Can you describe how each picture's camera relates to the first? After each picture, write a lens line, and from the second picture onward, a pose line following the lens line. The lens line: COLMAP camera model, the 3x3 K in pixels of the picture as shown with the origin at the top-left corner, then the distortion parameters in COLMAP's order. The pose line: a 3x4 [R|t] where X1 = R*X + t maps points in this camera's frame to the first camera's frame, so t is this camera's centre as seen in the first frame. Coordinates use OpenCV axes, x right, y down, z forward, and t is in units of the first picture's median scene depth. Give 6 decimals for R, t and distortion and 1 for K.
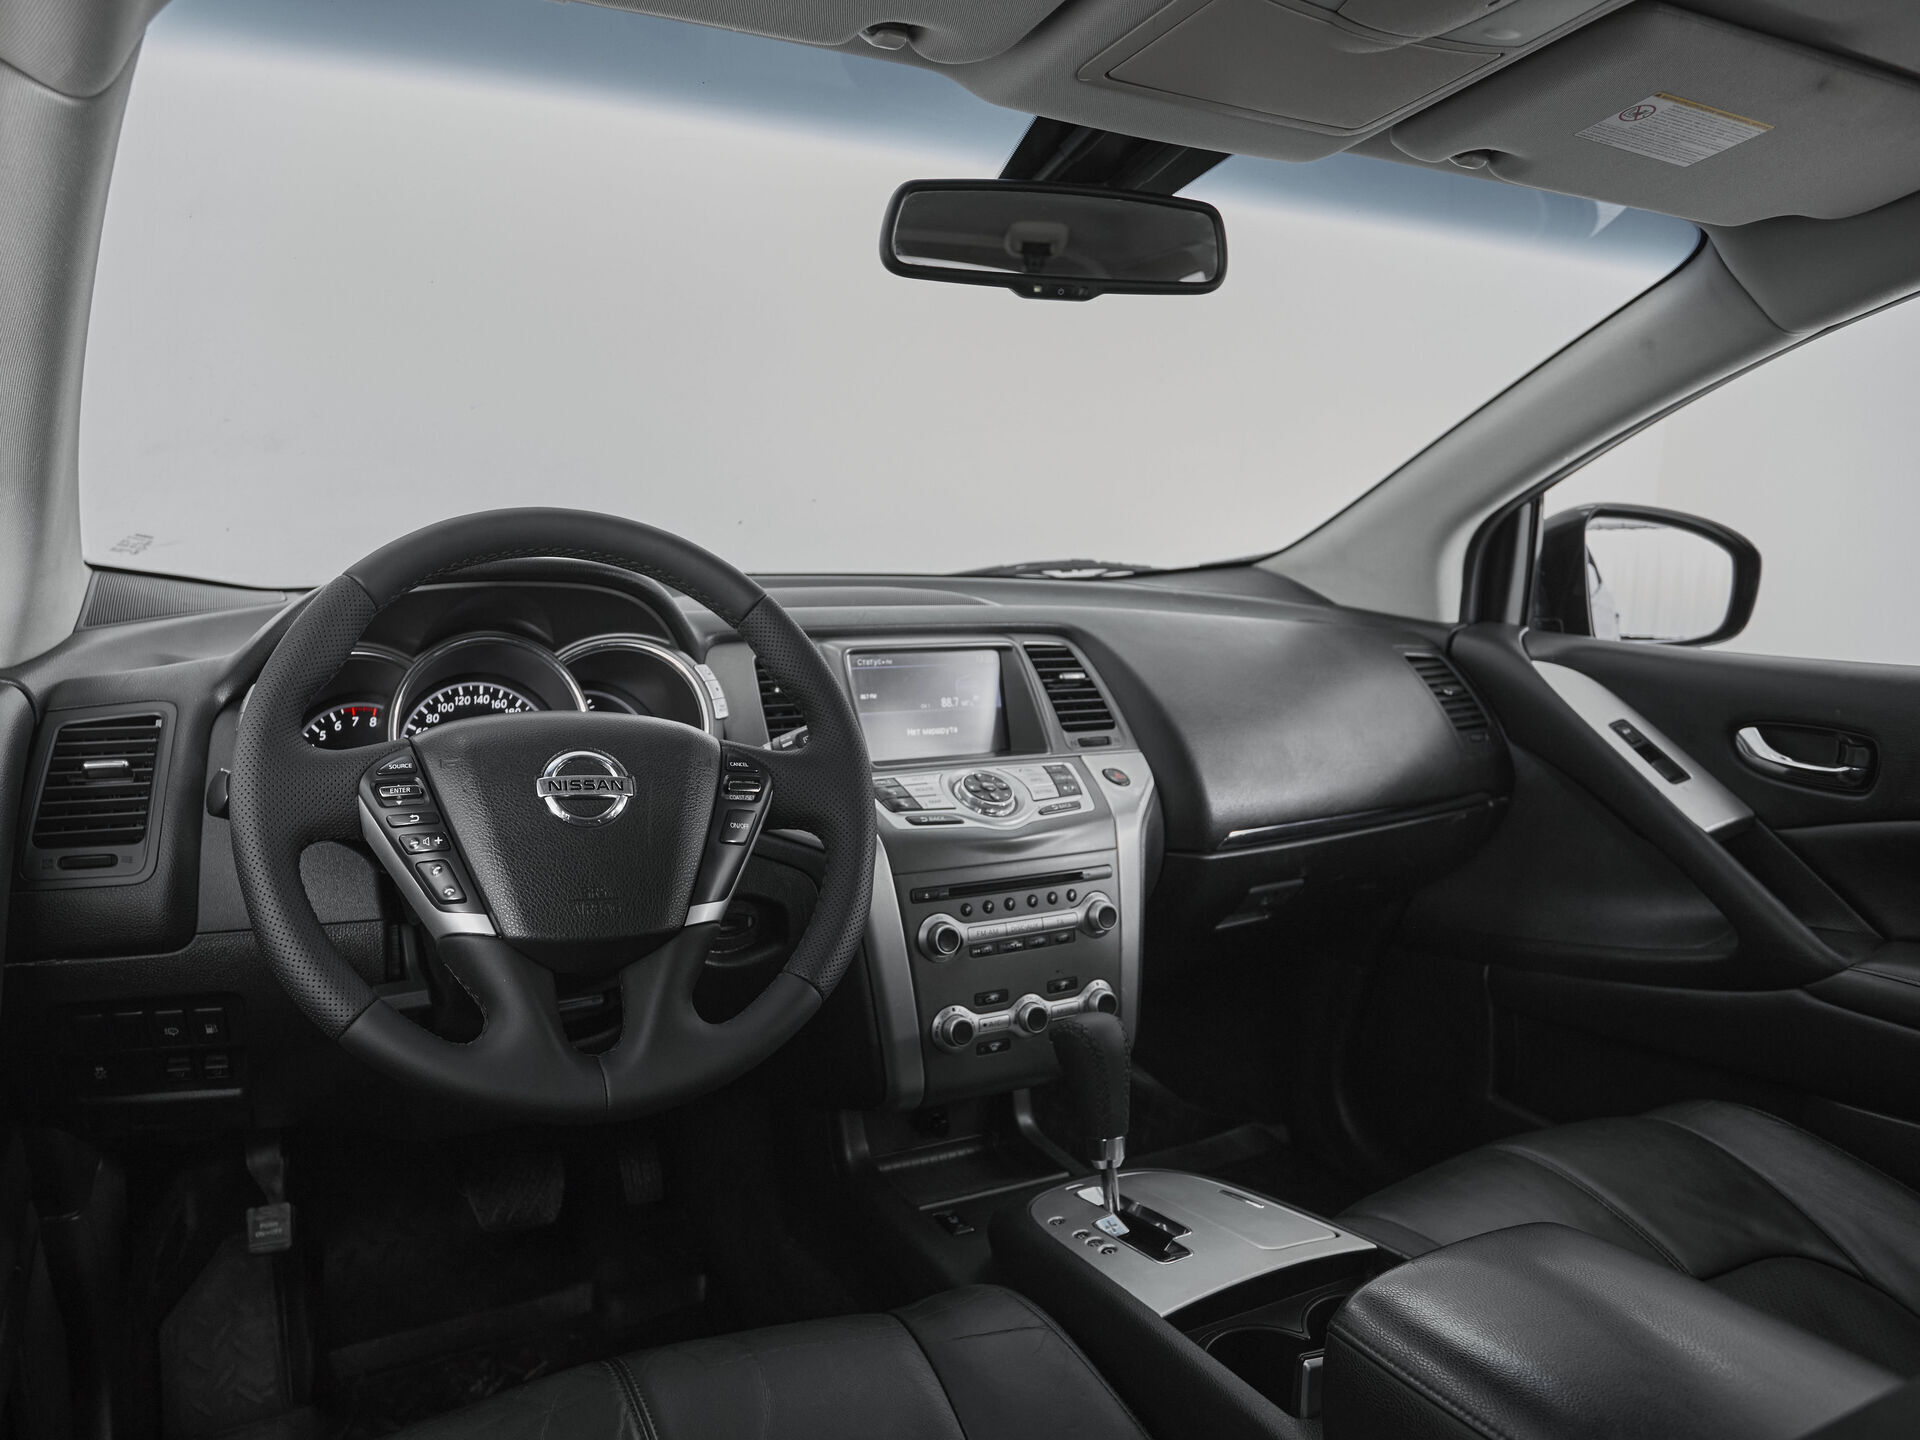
lens RADIAL K [[1261.1, 0, 824.4], [0, 1261.1, 720.5], [0, 0, 1]] dist [-0.057120, 0.001514]
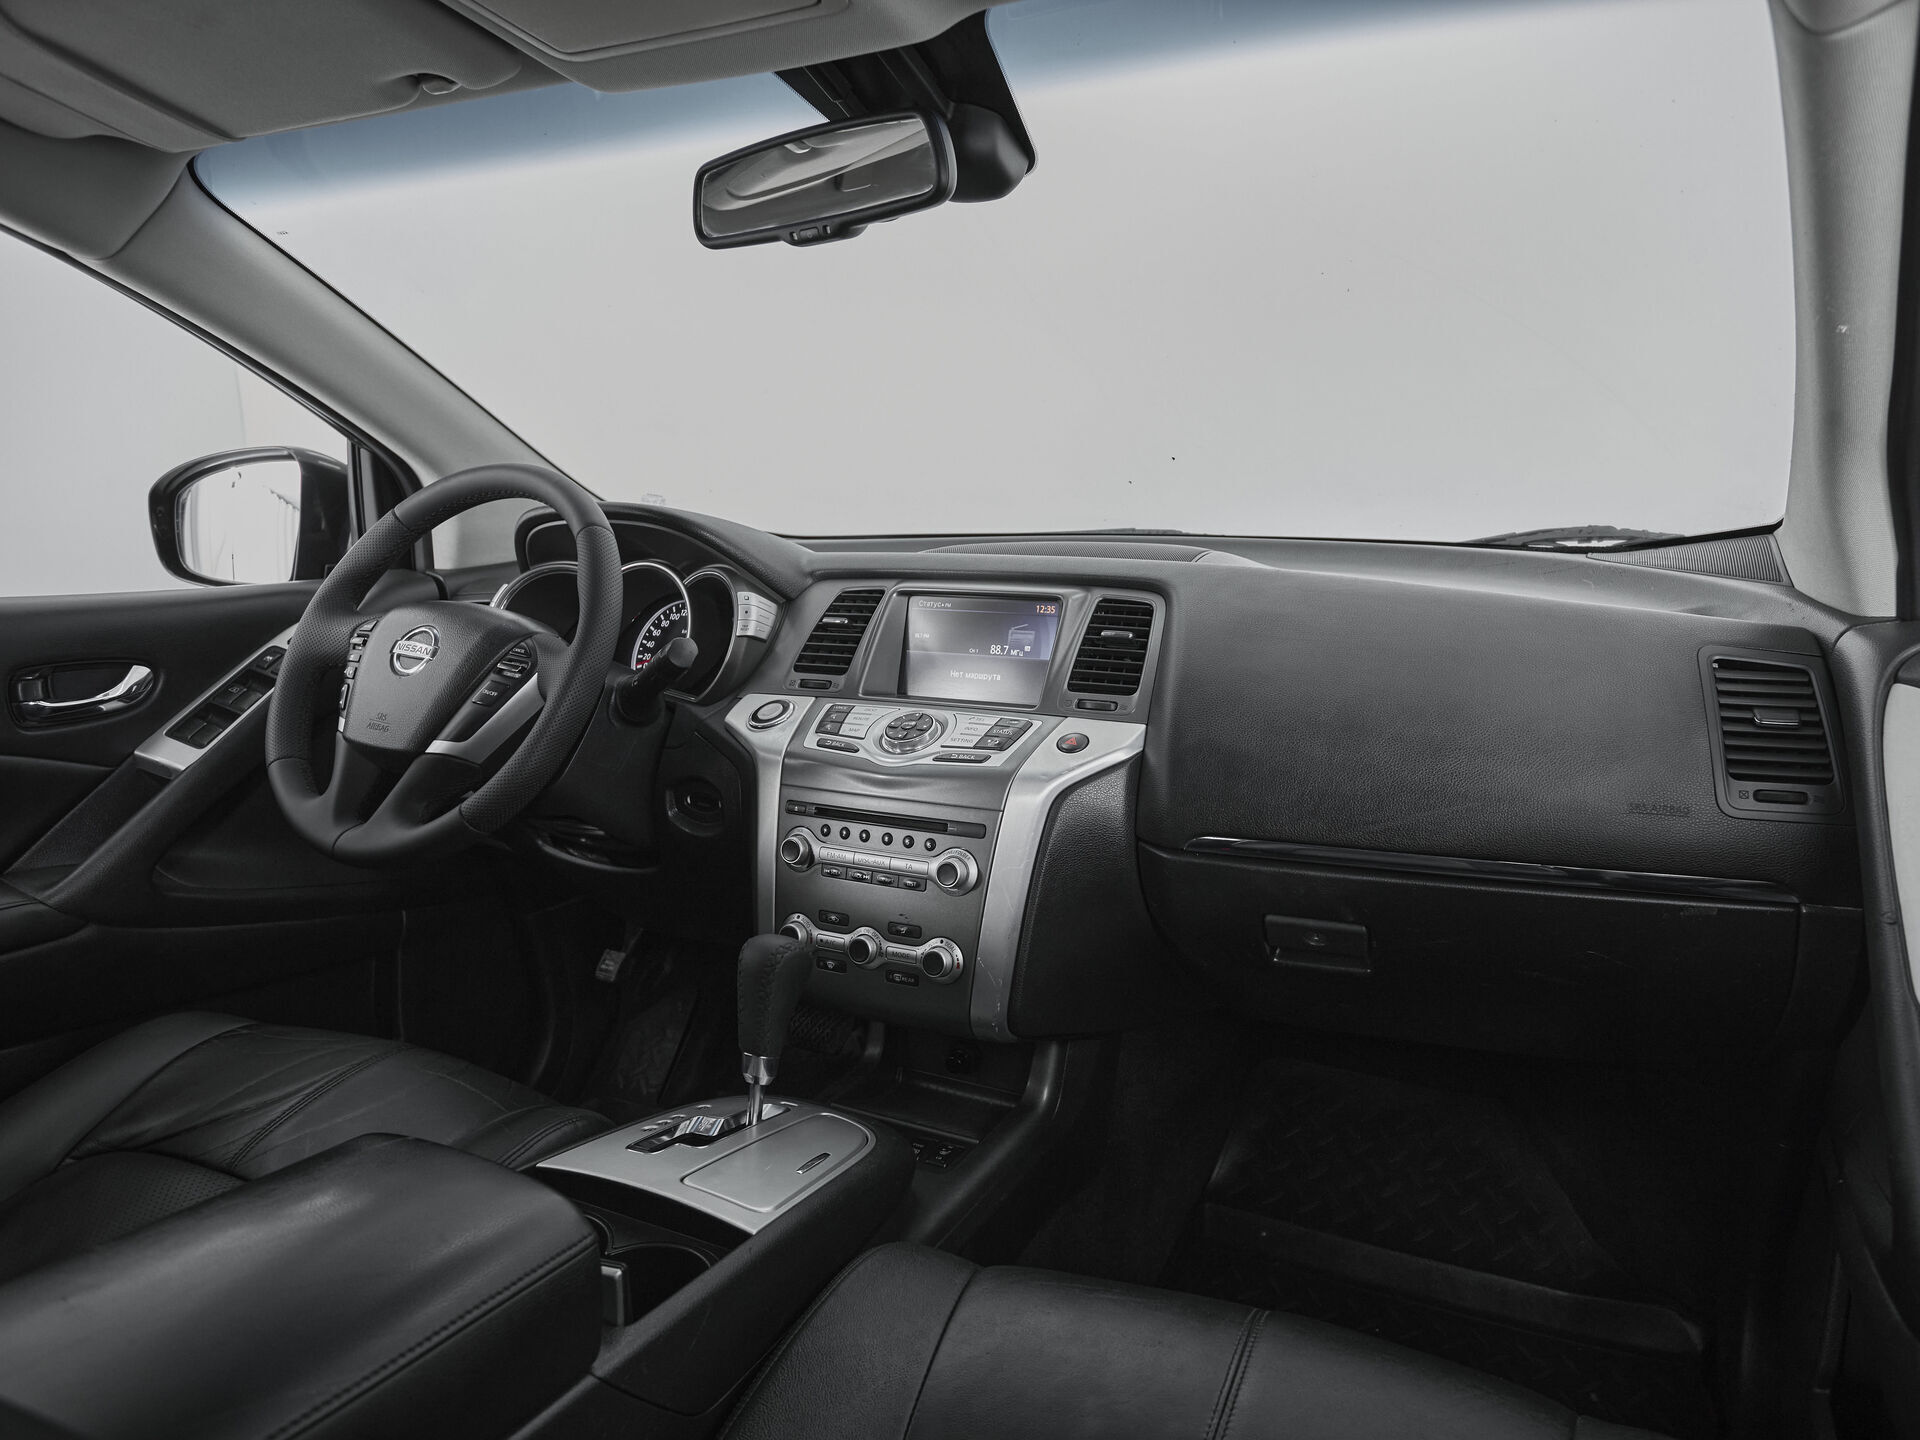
lens RADIAL K [[1216.4, 0, 1076.0], [0, 1216.4, 724.0], [0, 0, 1]] dist [-0.057093, 0.000223]
pose [[0.661210, 0.122119, -0.740195, 0.953223], [-0.113800, 0.991571, 0.061935, -0.025244], [0.741519, 0.043282, 0.669534, 0.443667]]
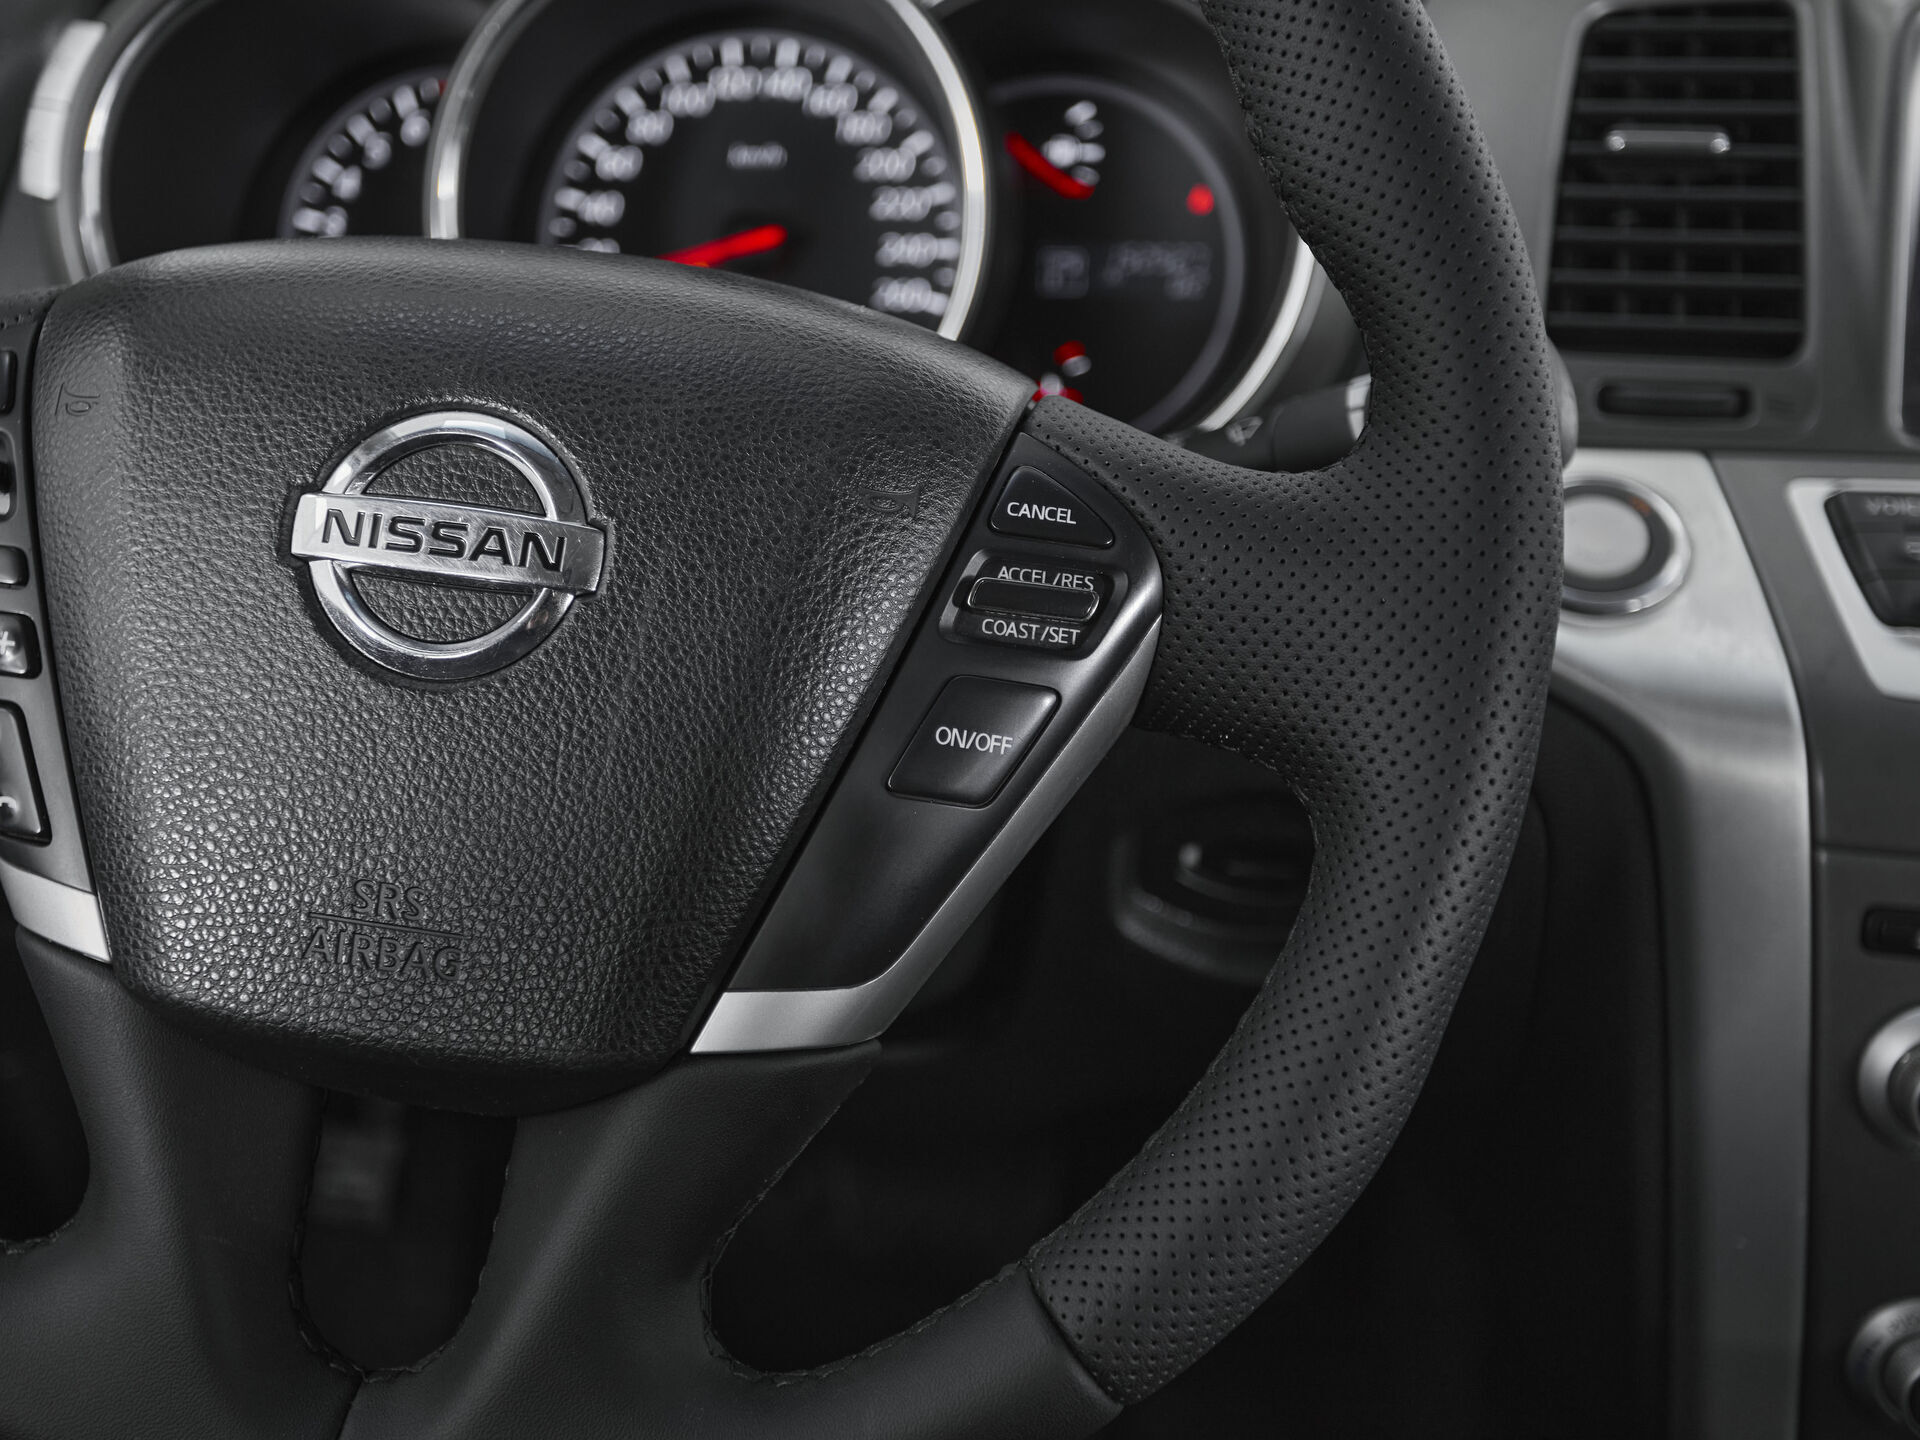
lens RADIAL K [[2404.7, 0, 812.7], [0, 2404.7, 723.8], [0, 0, 1]] dist [0.015295, -0.006594]
pose [[0.832976, 0.230600, -0.502966, 0.128054], [-0.064418, 0.943249, 0.325777, -0.069314], [0.549547, -0.238964, 0.800559, 0.399090]]
